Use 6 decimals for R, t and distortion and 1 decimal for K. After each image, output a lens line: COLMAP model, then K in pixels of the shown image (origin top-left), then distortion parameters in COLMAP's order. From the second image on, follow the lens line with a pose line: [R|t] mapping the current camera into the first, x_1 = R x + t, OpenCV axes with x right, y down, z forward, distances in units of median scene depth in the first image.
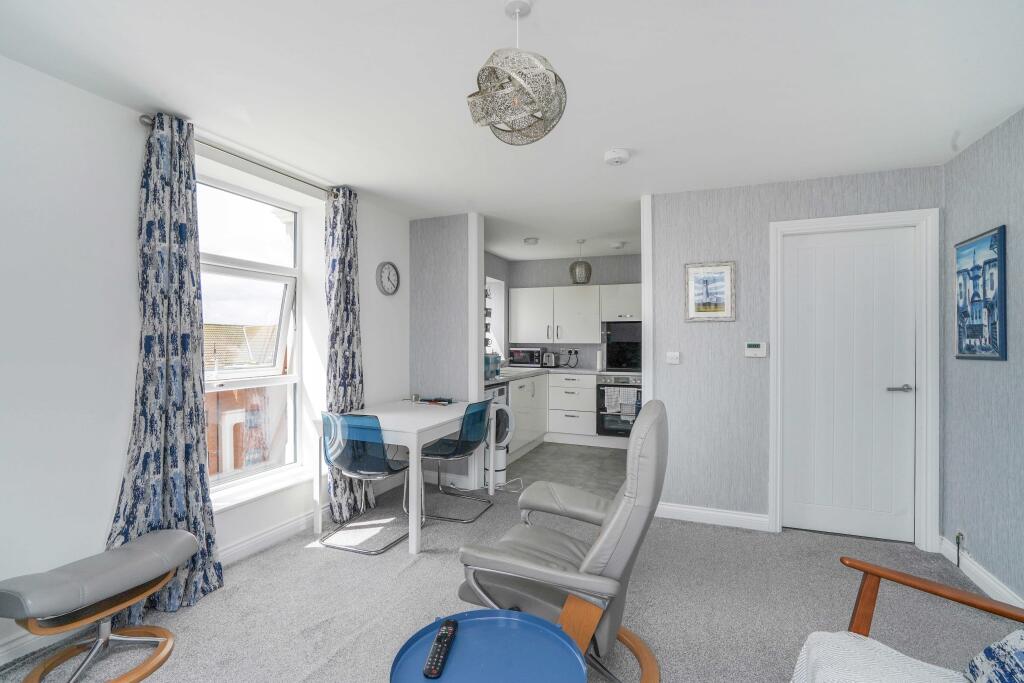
lens RADIAL K [[472.2, 0, 510.7], [0, 472.2, 337.0], [0, 0, 1]] dist [-0.014727, 0.000482]
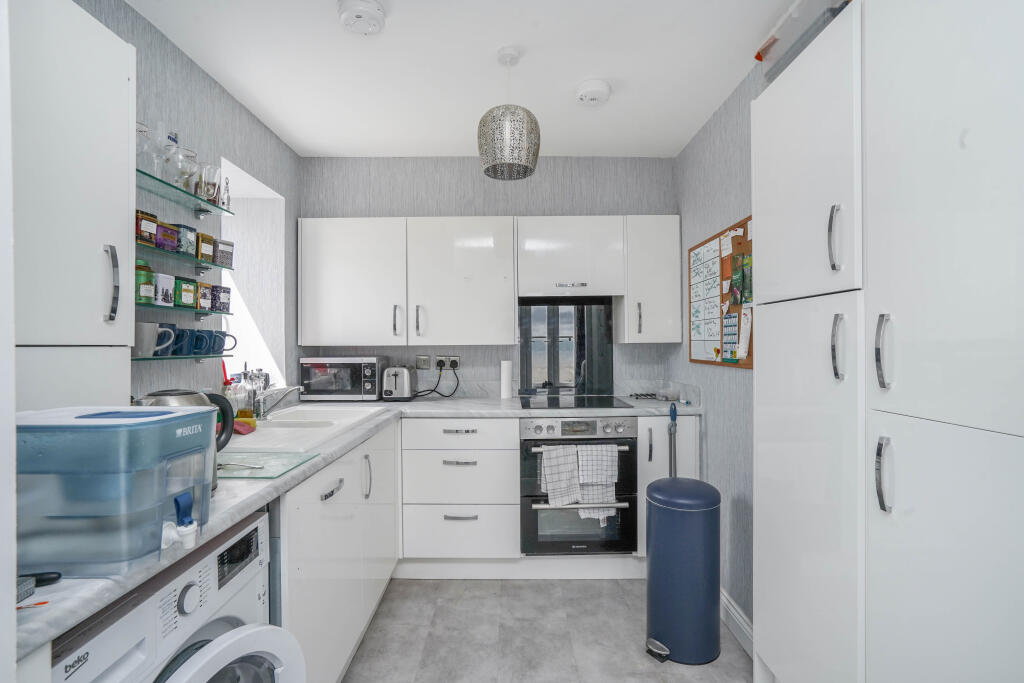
lens RADIAL K [[472.2, 0, 517.7], [0, 472.2, 342.2], [0, 0, 1]] dist [-0.014727, 0.000482]
pose [[0.919102, -0.007516, 0.393948, 0.011215], [0.008421, 0.999964, -0.000568, 0.011584], [-0.393930, 0.003840, 0.919132, 0.558241]]
